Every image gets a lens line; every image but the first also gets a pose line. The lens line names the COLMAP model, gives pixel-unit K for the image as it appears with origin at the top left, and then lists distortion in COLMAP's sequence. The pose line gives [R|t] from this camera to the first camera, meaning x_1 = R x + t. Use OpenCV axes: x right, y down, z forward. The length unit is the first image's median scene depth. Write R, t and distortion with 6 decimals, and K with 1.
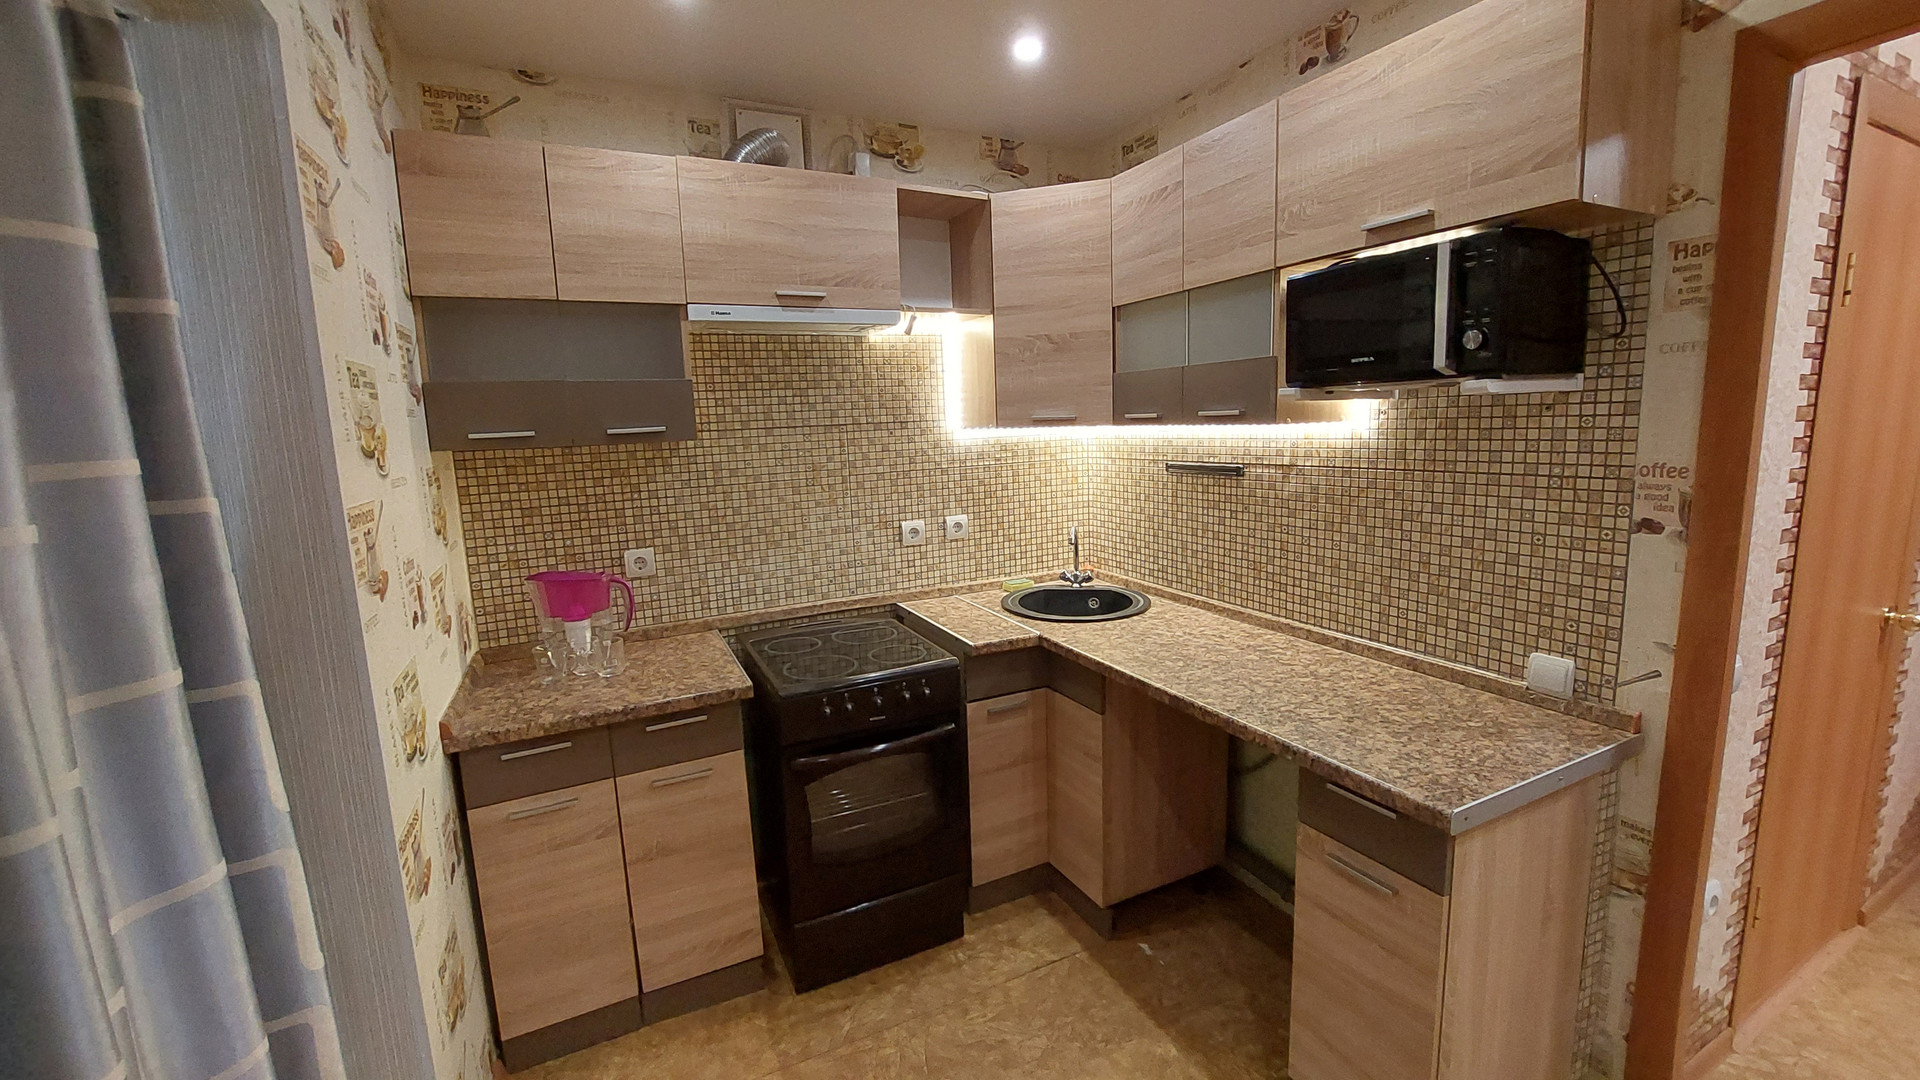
lens RADIAL K [[767.3, 0, 962.0], [0, 767.3, 533.8], [0, 0, 1]] dist [-0.017079, 0.000540]
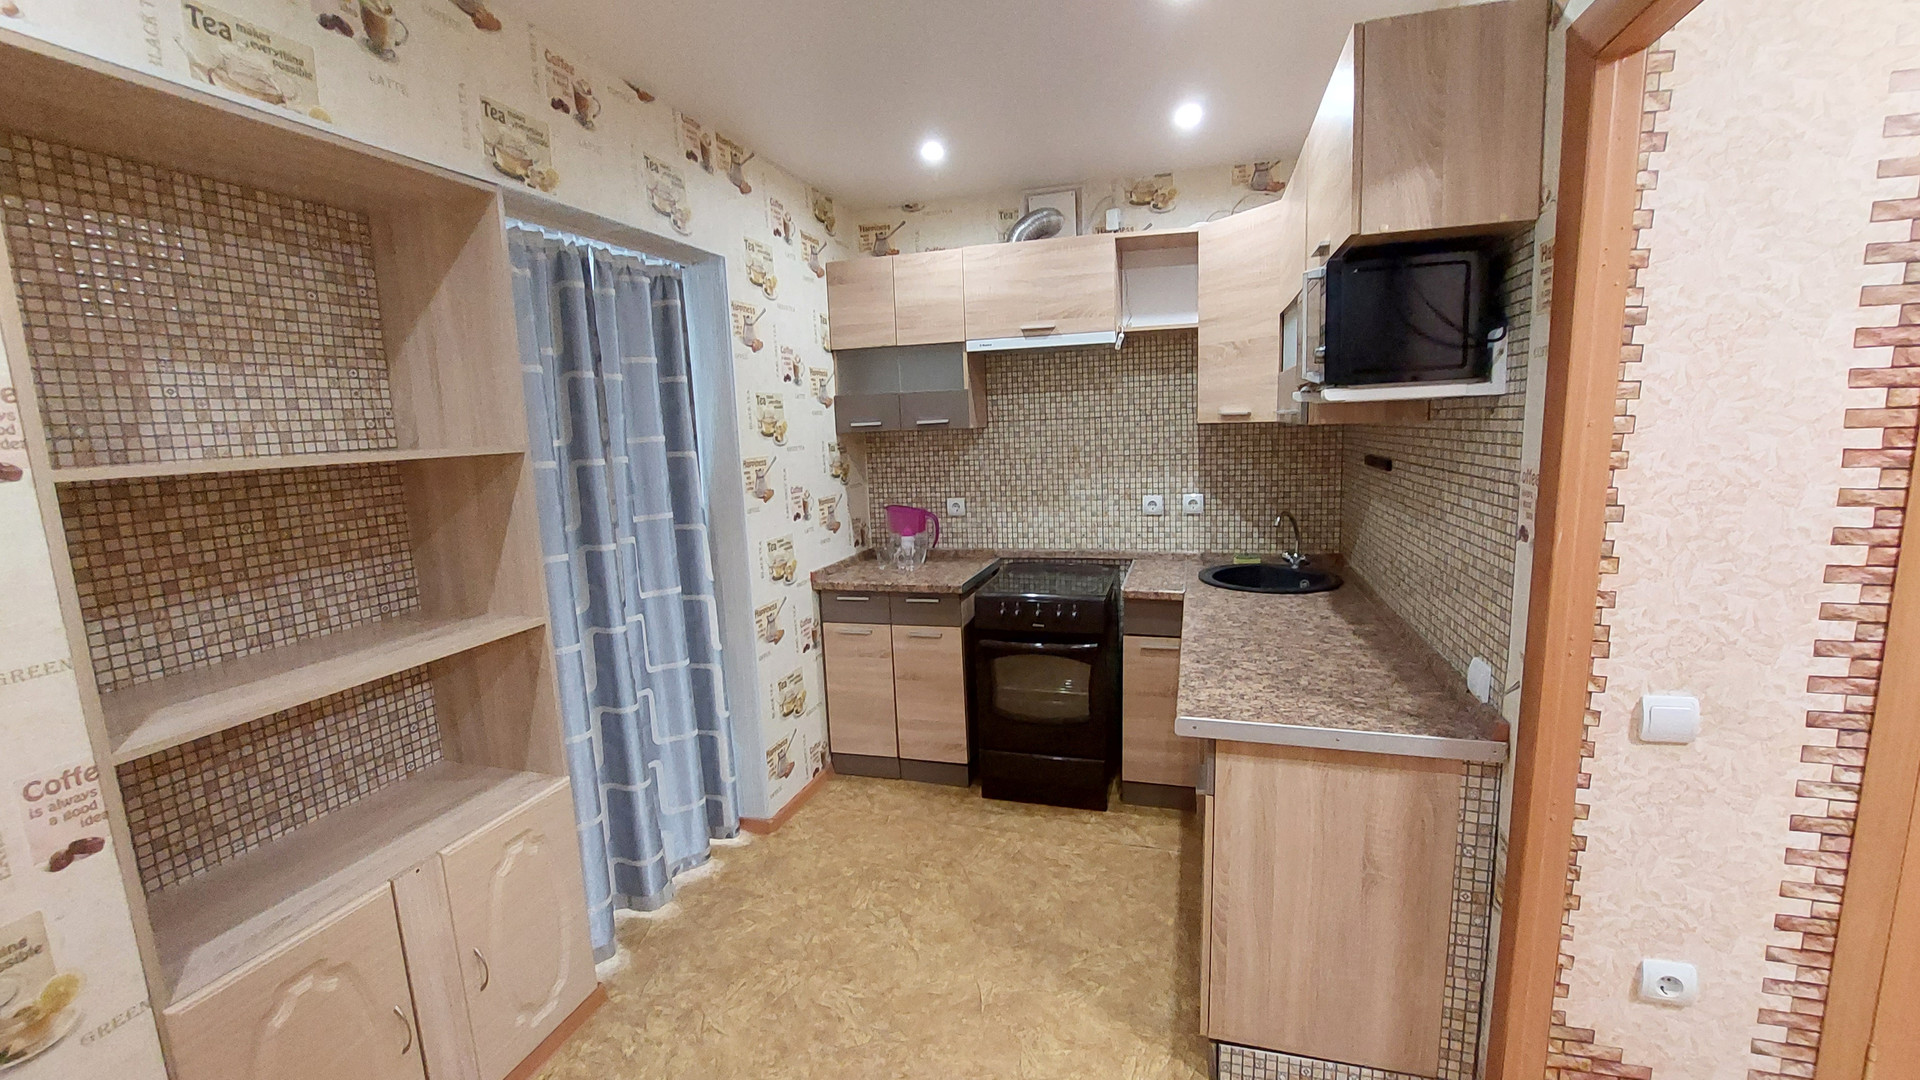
lens RADIAL K [[767.3, 0, 965.7], [0, 767.3, 536.9], [0, 0, 1]] dist [-0.017079, 0.000540]
pose [[0.734166, 0.109055, -0.670155, 0.738725], [-0.088978, 0.993958, 0.064272, -0.003697], [0.673115, 0.012443, 0.739433, -0.154468]]
